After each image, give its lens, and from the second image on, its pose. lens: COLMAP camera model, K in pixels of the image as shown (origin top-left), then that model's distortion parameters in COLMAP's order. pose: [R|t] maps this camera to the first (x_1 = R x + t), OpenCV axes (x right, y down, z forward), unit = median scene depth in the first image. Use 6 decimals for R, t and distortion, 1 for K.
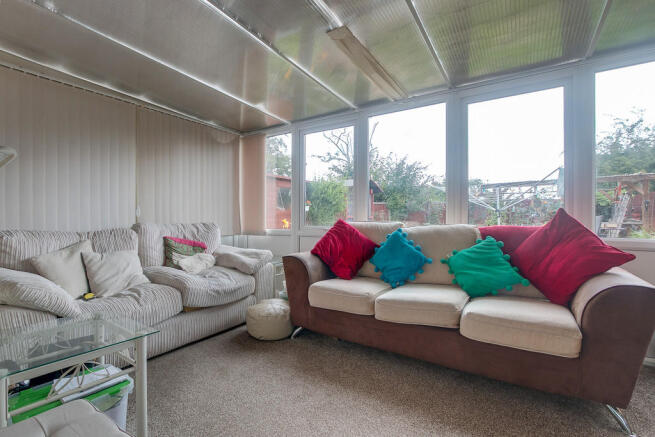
lens RADIAL K [[295.1, 0, 327.5], [0, 295.1, 218.5], [0, 0, 1]] dist [0.000868, 0.000308]
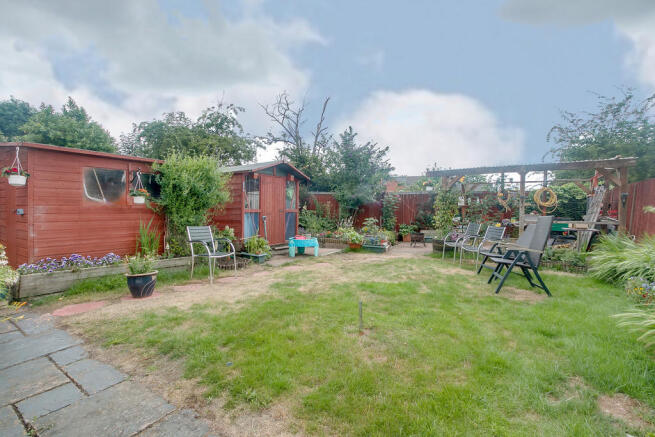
lens RADIAL K [[308.6, 0, 327.5], [0, 308.6, 218.5], [0, 0, 1]] dist [-0.001077, -0.000301]
pose [[0.999462, 0.006801, 0.032079, 0.231373], [-0.007815, 0.999471, 0.031575, -0.013759], [-0.031847, -0.031809, 0.998986, 0.181870]]
